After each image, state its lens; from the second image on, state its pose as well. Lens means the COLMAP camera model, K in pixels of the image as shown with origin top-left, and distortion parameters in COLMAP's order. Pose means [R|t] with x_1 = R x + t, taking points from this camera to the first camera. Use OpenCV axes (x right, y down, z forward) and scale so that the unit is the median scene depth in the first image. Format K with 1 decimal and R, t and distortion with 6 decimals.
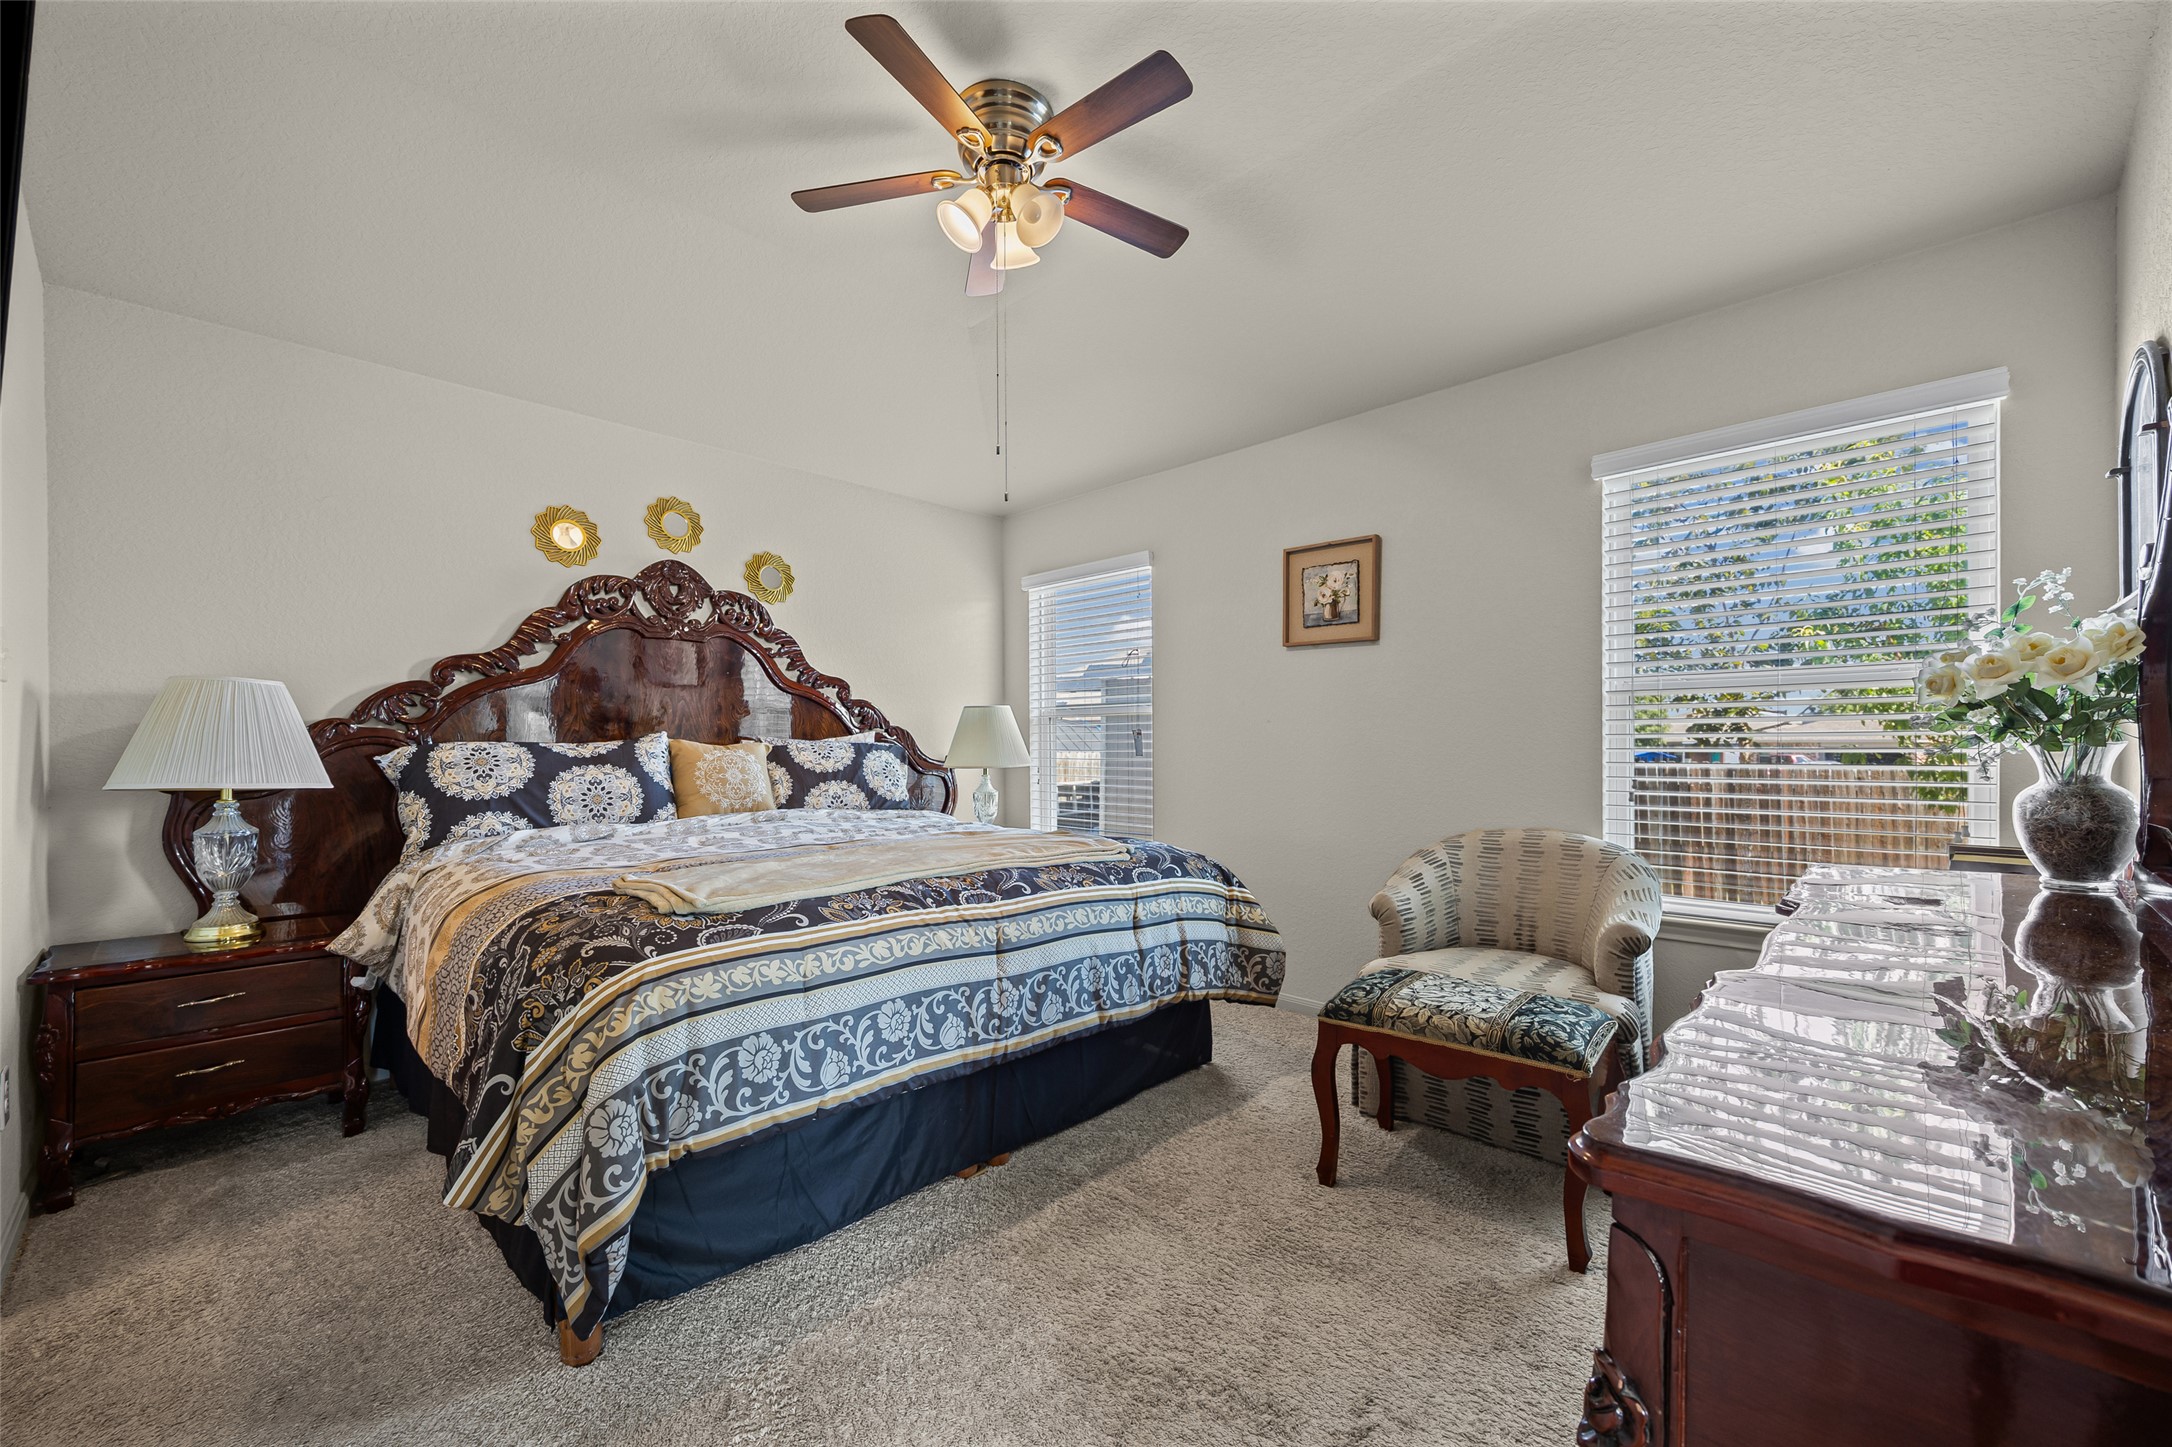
lens RADIAL K [[838.6, 0, 1083.7], [0, 838.6, 737.0], [0, 0, 1]] dist [-0.000647, -0.000129]
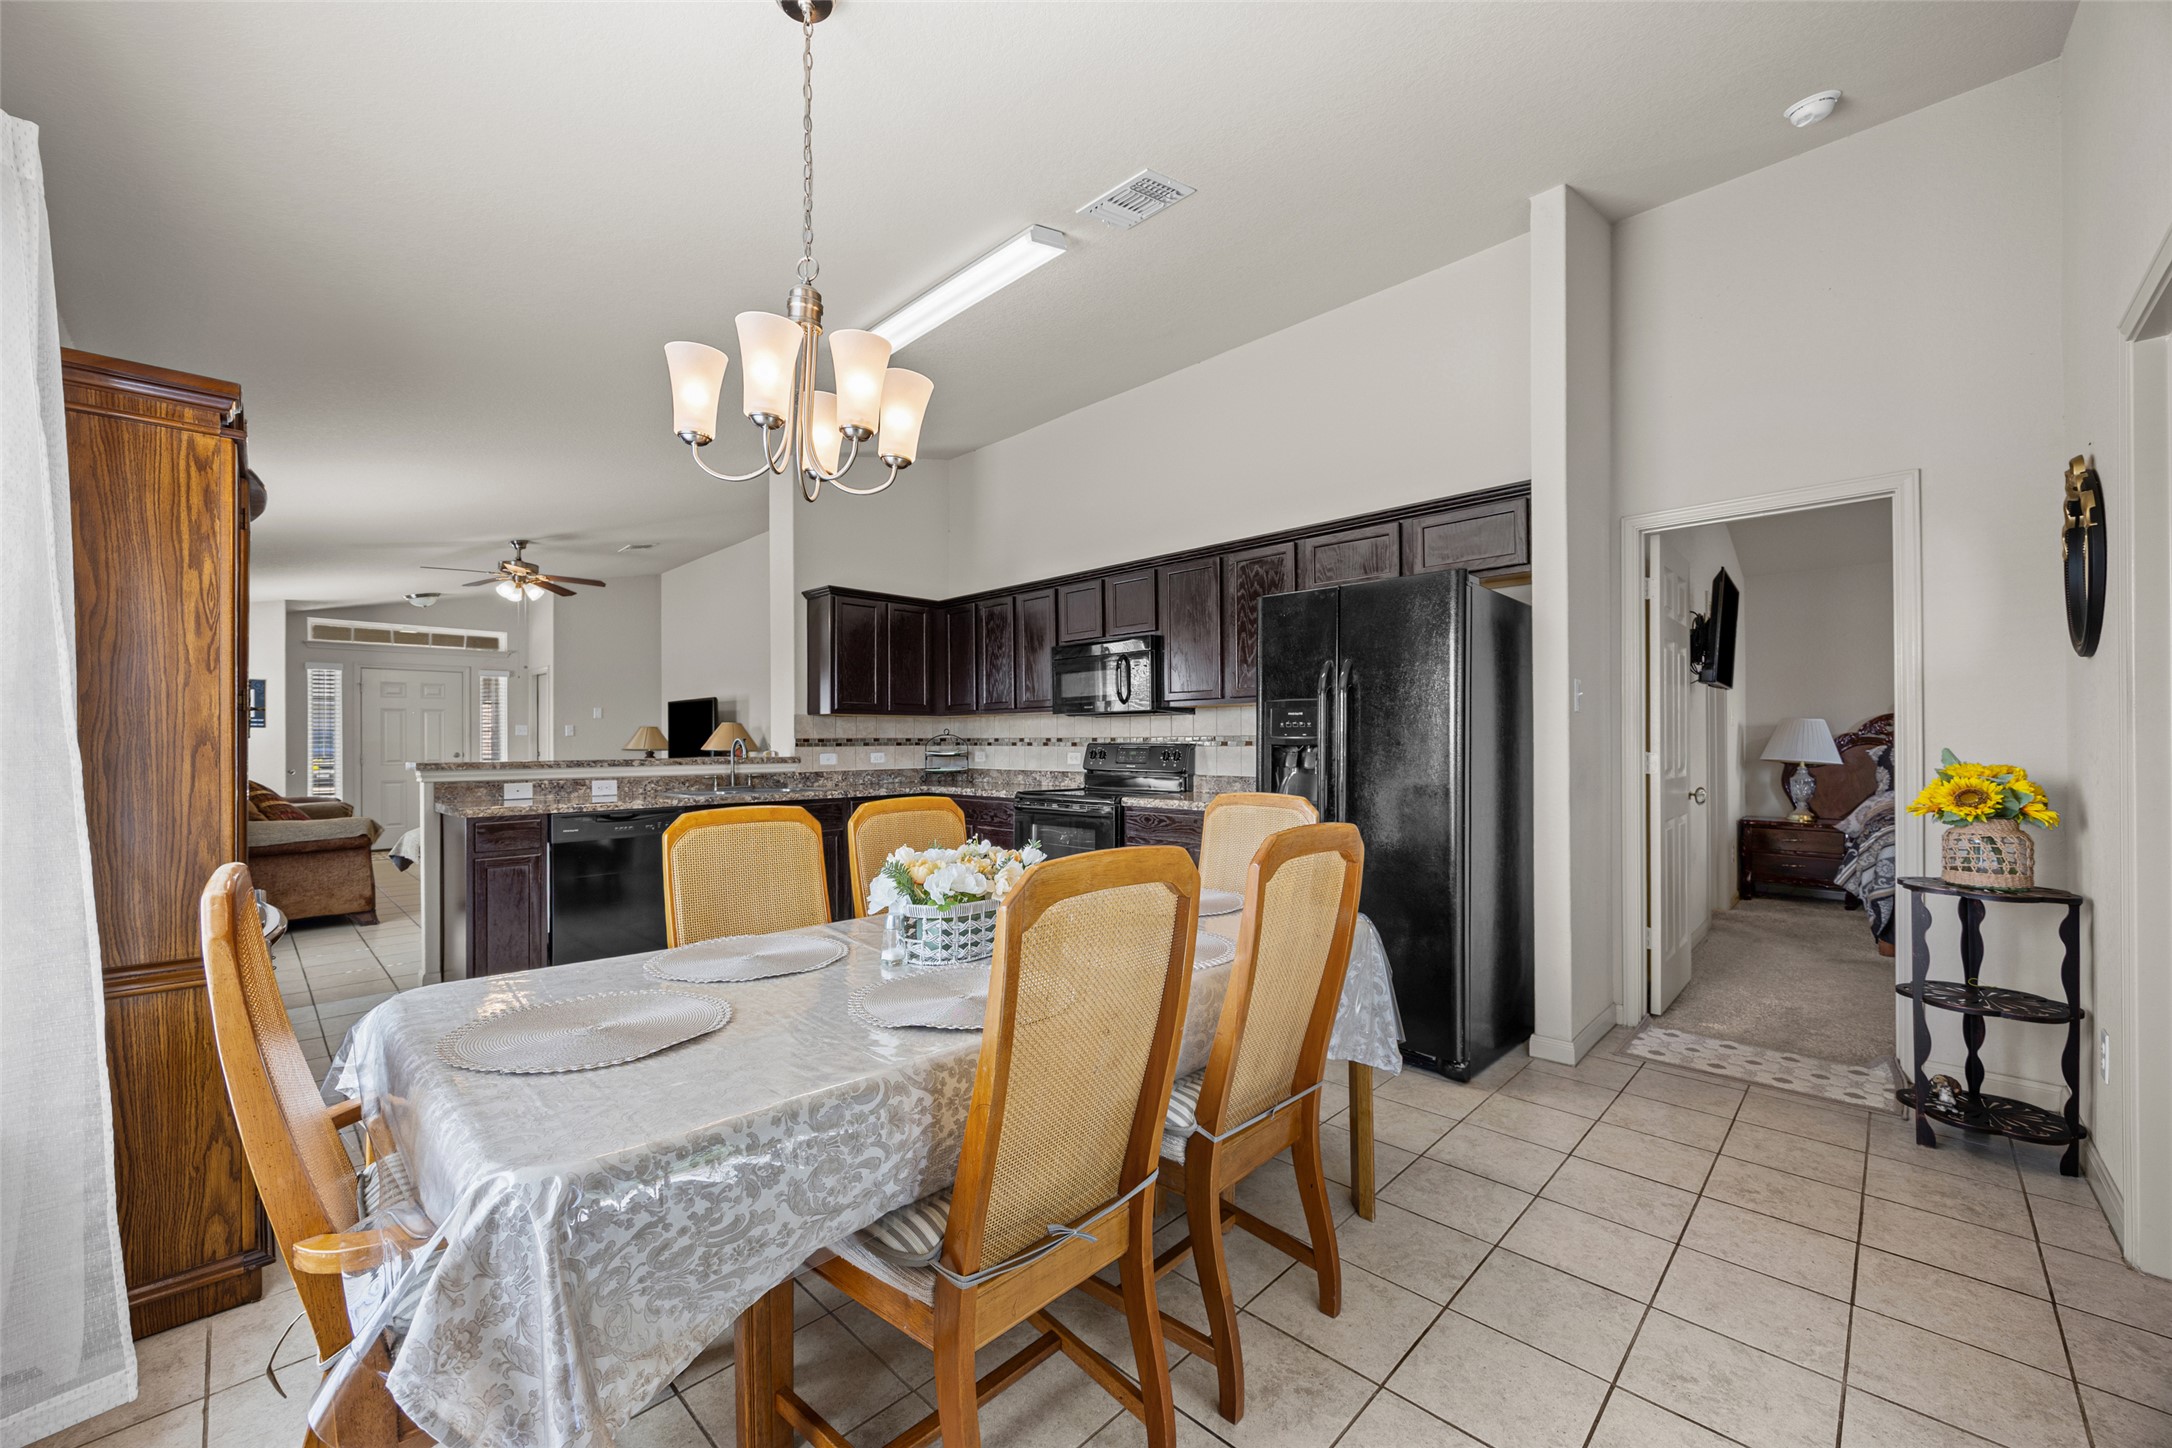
lens RADIAL K [[838.6, 0, 1084.0], [0, 838.6, 736.5], [0, 0, 1]] dist [-0.000647, -0.000129]
pose [[-0.002565, 0.001188, -0.999996, 1.495781], [0.004146, 0.999991, 0.001177, -0.025679], [0.999988, -0.004143, -0.002570, -1.146171]]
